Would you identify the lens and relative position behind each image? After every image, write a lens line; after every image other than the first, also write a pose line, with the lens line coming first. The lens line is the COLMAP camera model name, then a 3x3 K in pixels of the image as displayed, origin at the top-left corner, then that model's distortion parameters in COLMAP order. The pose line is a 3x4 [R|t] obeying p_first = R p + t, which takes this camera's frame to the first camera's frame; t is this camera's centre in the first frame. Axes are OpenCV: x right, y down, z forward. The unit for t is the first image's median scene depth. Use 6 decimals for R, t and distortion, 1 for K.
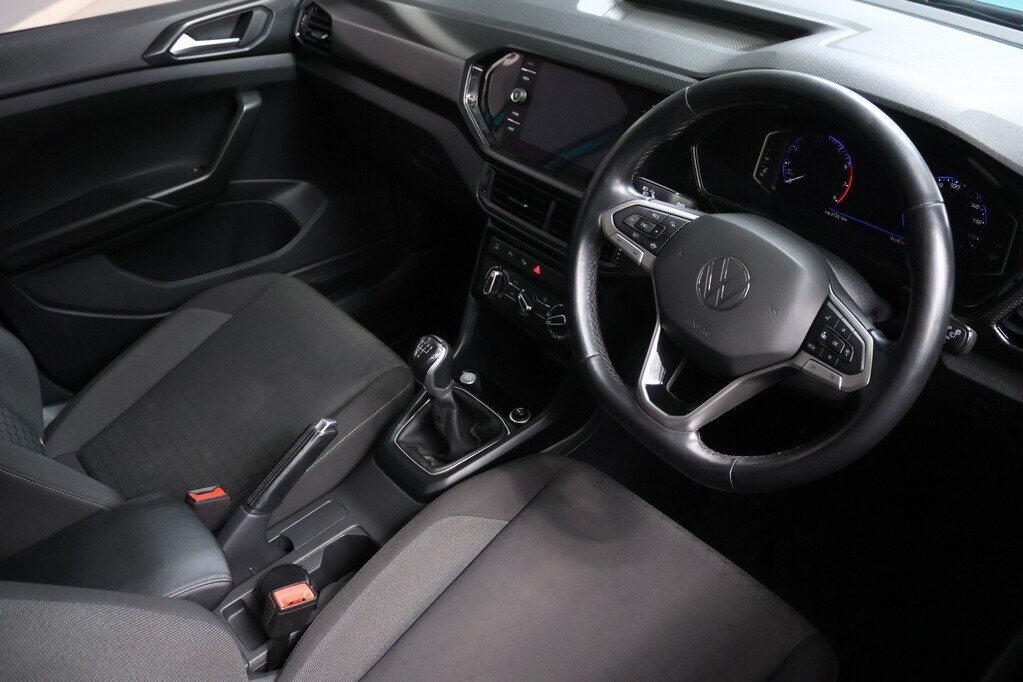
lens RADIAL K [[820.1, 0, 510.9], [0, 820.1, 339.9], [0, 0, 1]] dist [-0.077642, 0.003478]
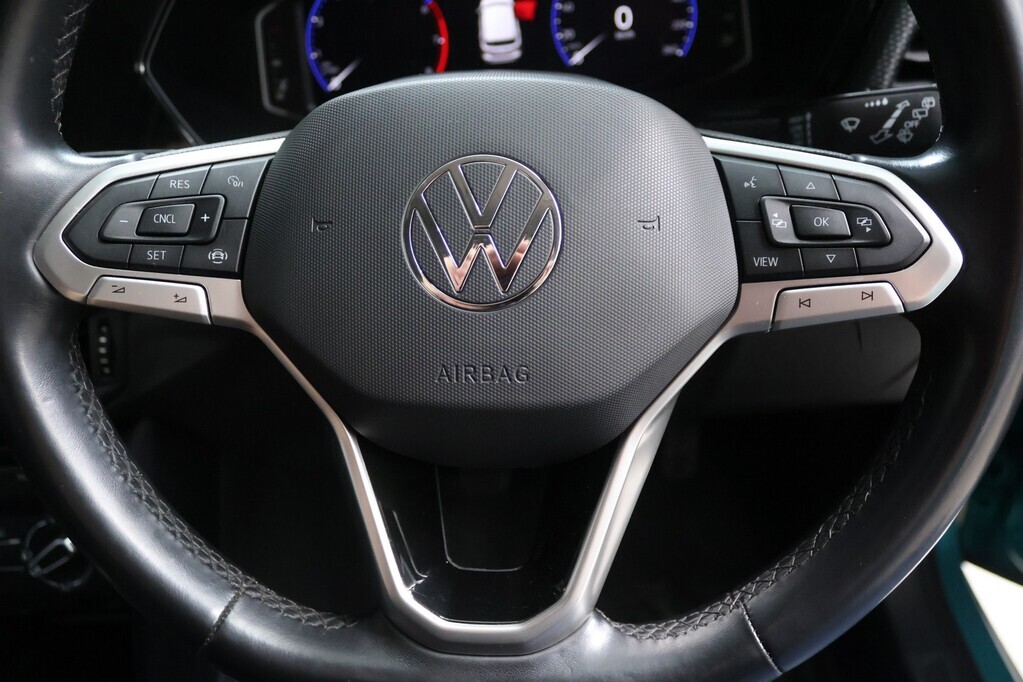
lens RADIAL K [[820.1, 0, 513.4], [0, 820.1, 343.6], [0, 0, 1]] dist [-0.077642, 0.003478]
pose [[0.665255, -0.468057, 0.581687, 0.034799], [0.511699, 0.853172, 0.101296, -0.051778], [-0.543691, 0.230261, 0.807081, 0.644893]]
